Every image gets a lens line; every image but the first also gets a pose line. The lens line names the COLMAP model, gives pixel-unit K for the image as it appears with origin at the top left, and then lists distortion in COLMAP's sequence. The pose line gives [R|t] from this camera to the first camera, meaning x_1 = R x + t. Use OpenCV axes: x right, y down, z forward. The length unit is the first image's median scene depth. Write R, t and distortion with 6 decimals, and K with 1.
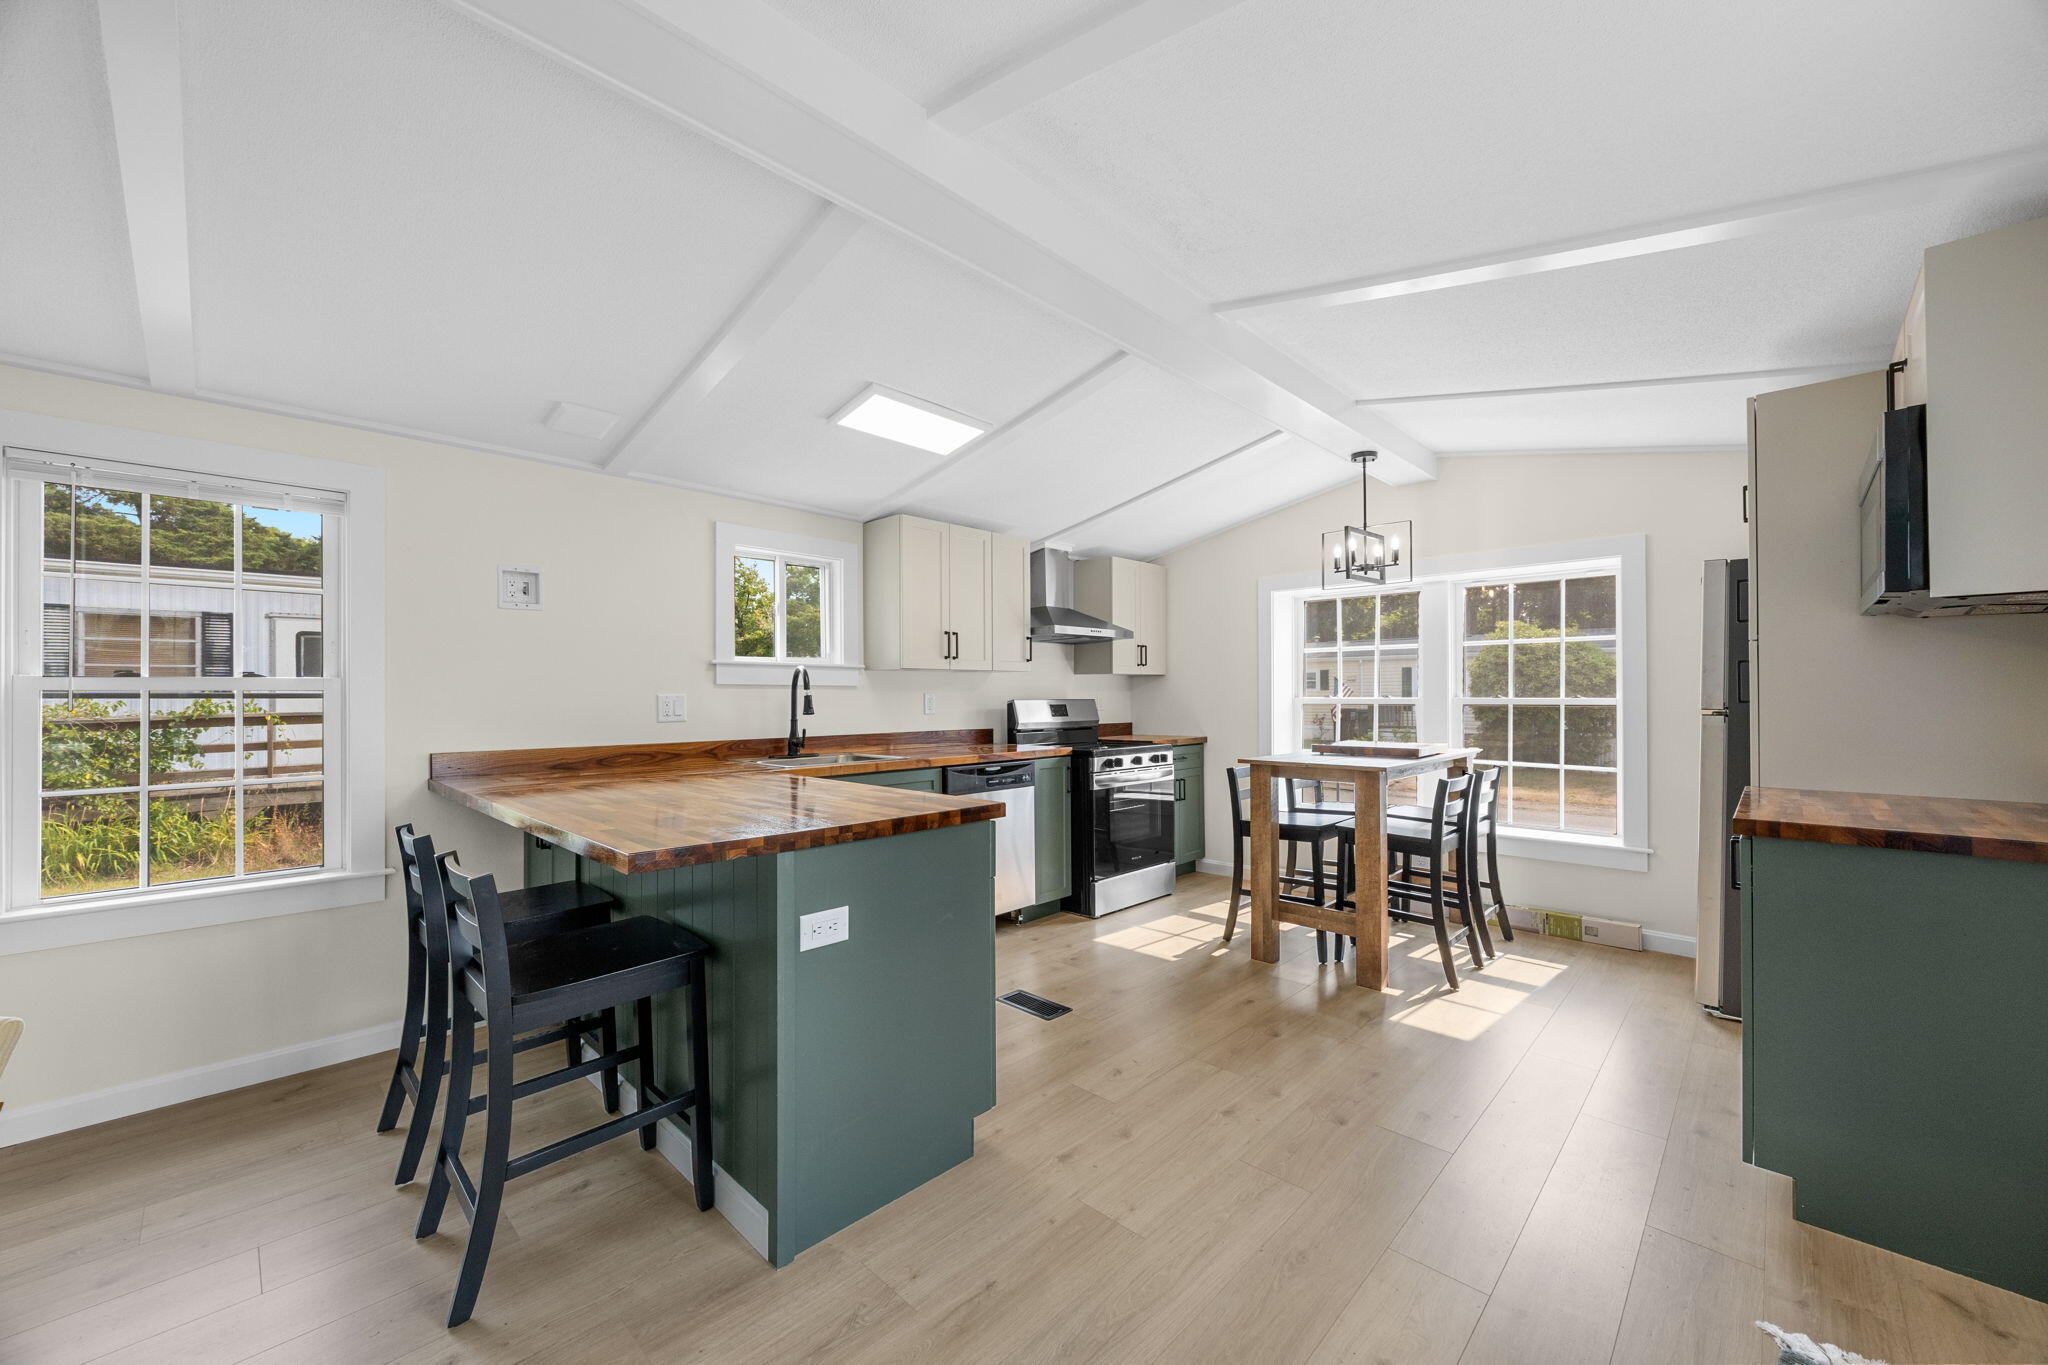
lens RADIAL K [[788.5, 0, 1024.0], [0, 788.5, 682.5], [0, 0, 1]] dist [0.000014, -0.000007]
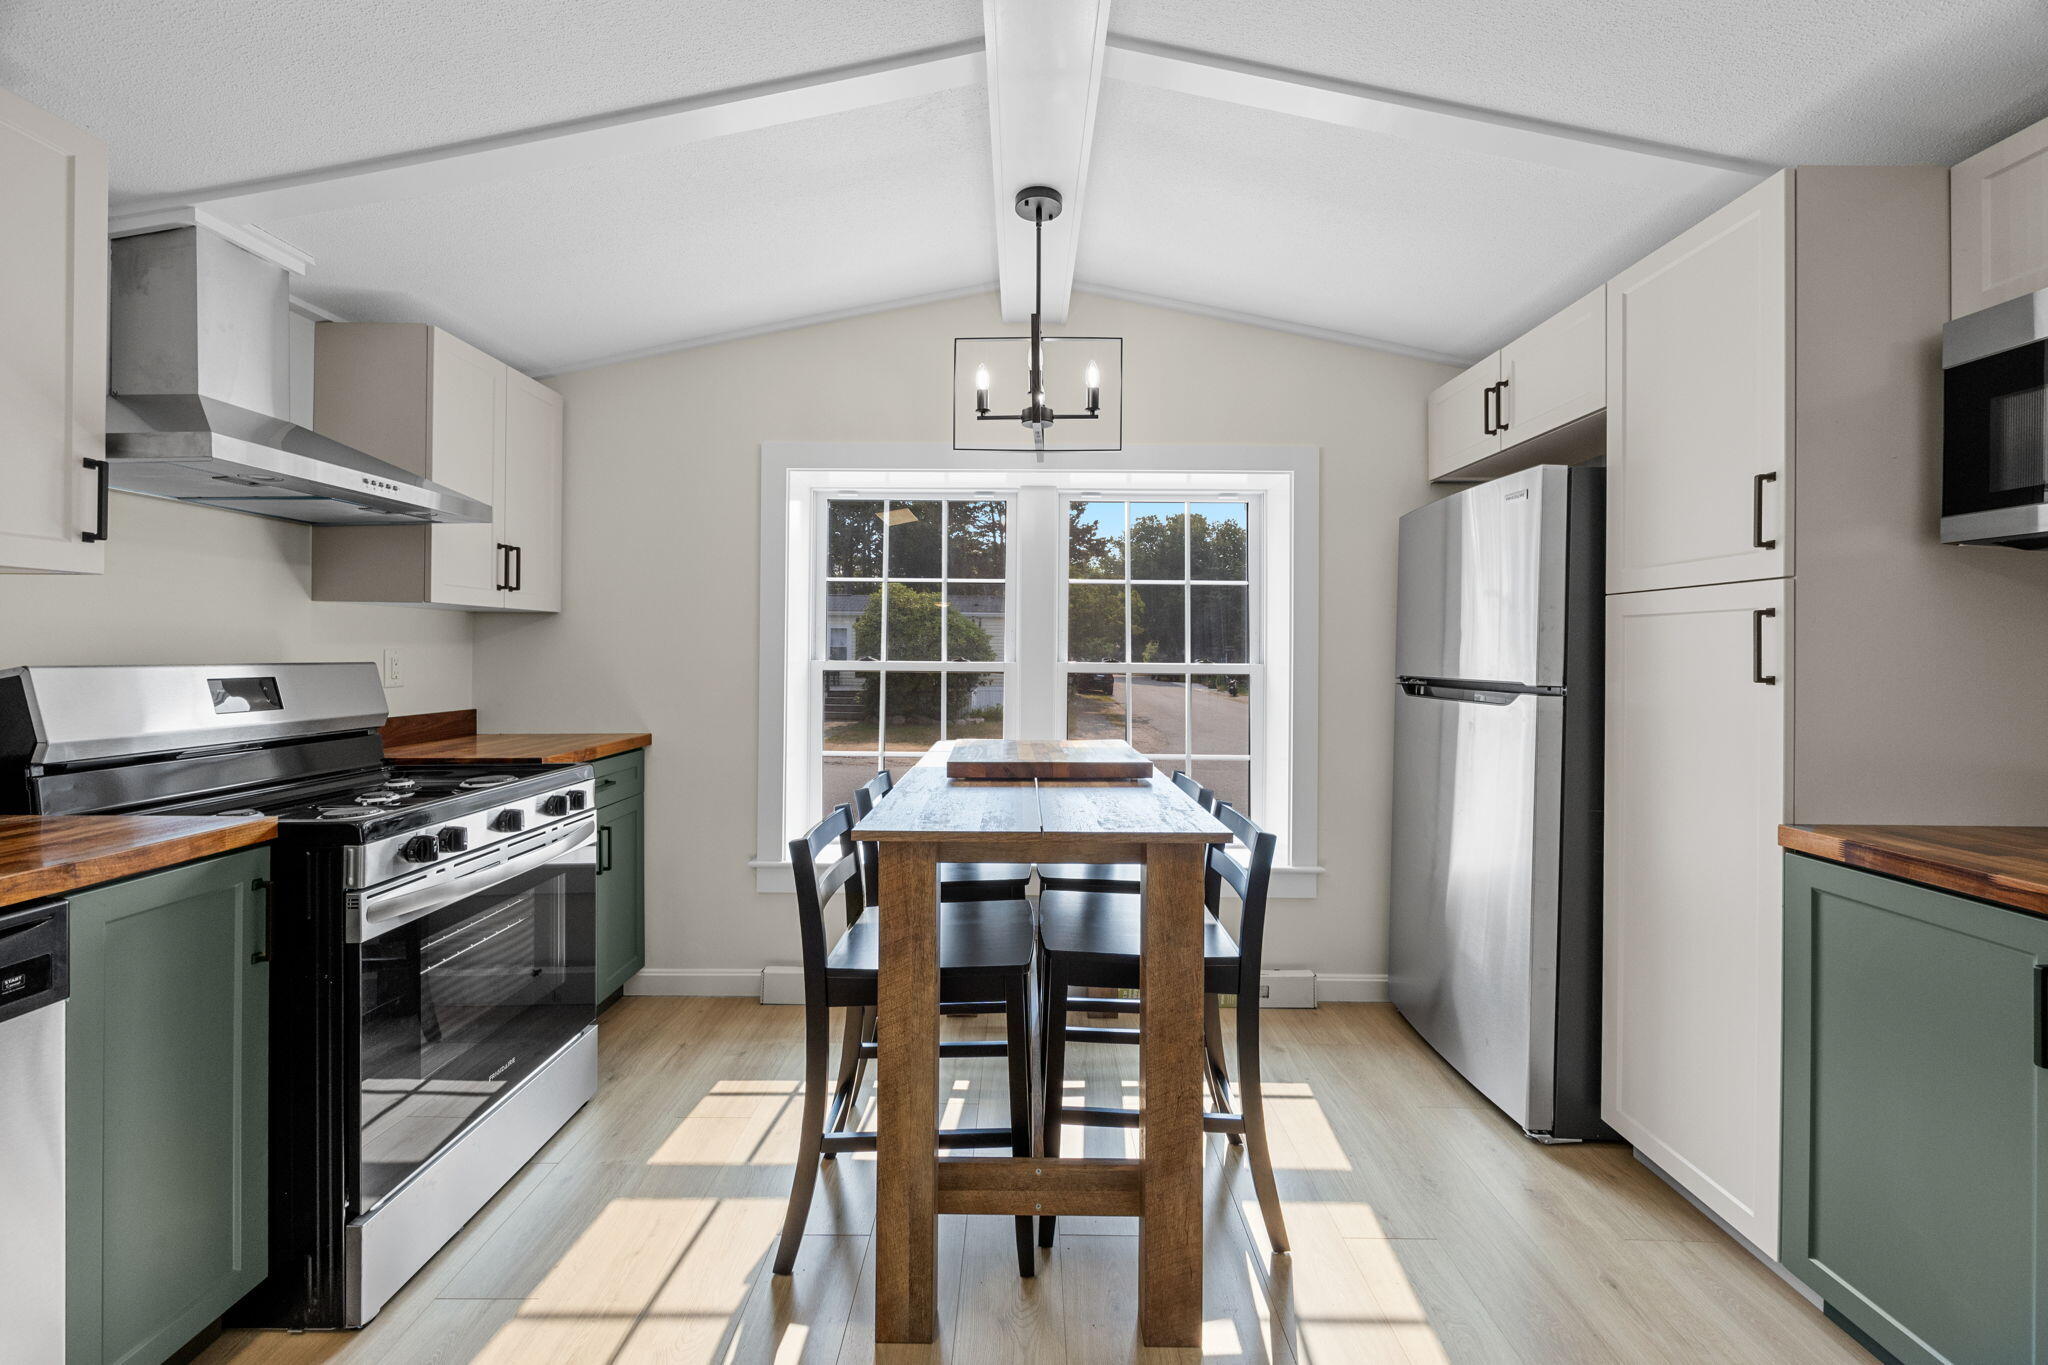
lens RADIAL K [[800.4, 0, 1021.1], [0, 800.4, 654.7], [0, 0, 1]] dist [0.001239, -0.000043]
pose [[0.725272, 0.011756, 0.688362, 0.049331], [-0.022850, 0.999714, 0.007002, 0.007454], [-0.688083, -0.020808, 0.725334, 0.497936]]
